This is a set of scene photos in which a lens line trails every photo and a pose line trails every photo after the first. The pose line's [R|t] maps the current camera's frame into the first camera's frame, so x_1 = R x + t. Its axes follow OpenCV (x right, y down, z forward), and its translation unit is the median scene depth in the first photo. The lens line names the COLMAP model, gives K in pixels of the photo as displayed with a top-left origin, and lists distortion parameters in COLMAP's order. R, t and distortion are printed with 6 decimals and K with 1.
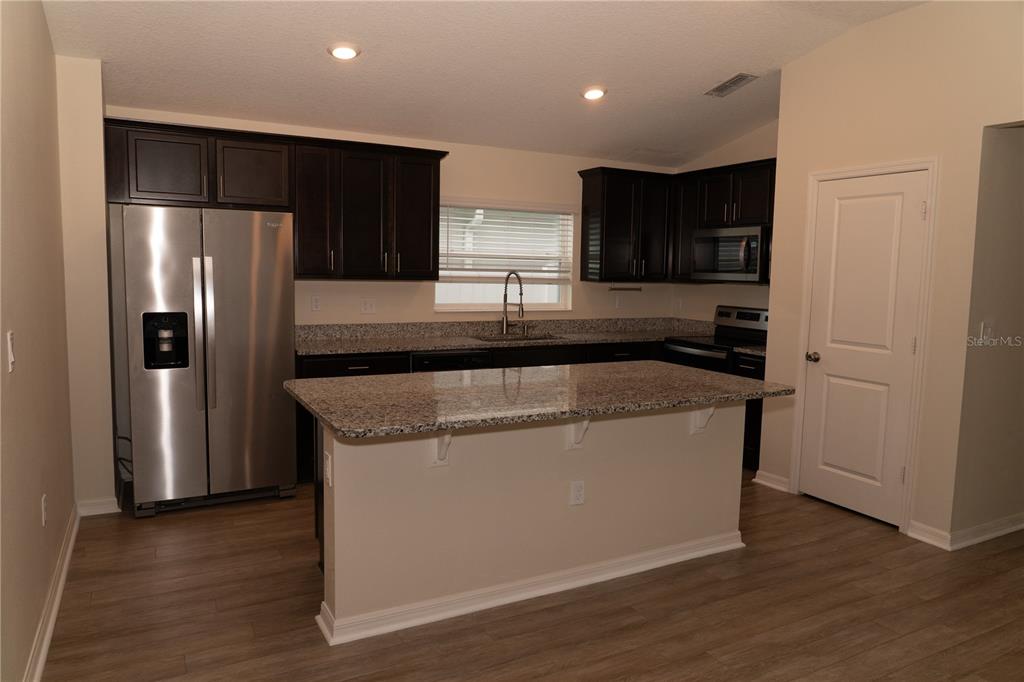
lens RADIAL K [[697.7, 0, 520.2], [0, 697.7, 340.0], [0, 0, 1]] dist [-0.022996, 0.016185]
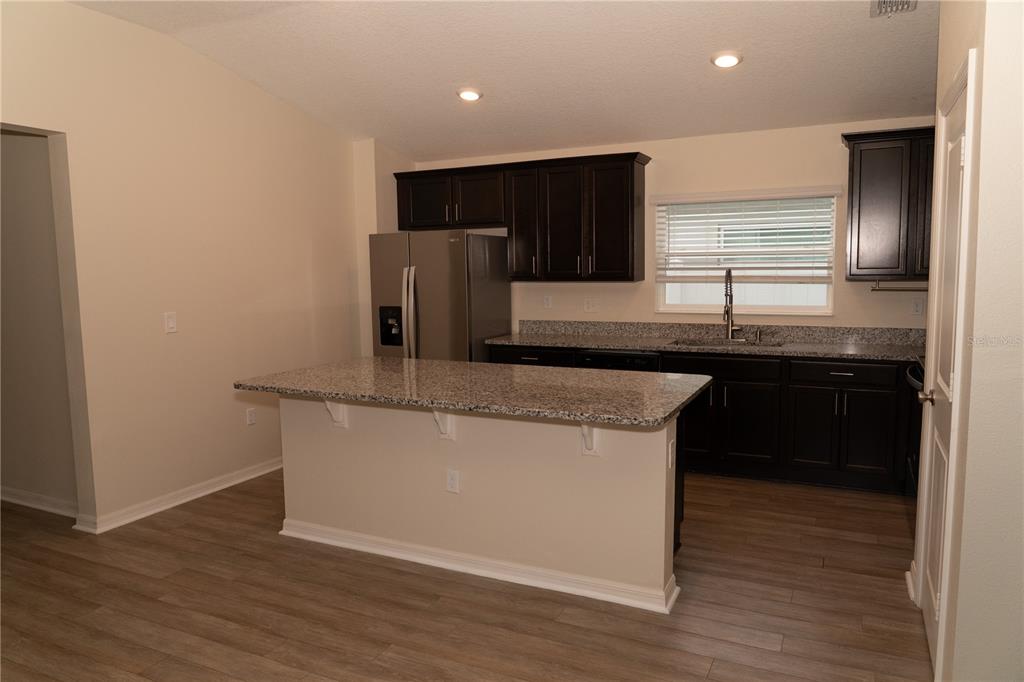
lens RADIAL K [[697.7, 0, 518.9], [0, 697.7, 341.3], [0, 0, 1]] dist [-0.022996, 0.016185]
pose [[0.579933, 0.058256, -0.812579, 0.617238], [-0.056934, 0.997899, 0.030908, -0.020373], [0.812672, 0.028339, 0.582031, 0.283511]]
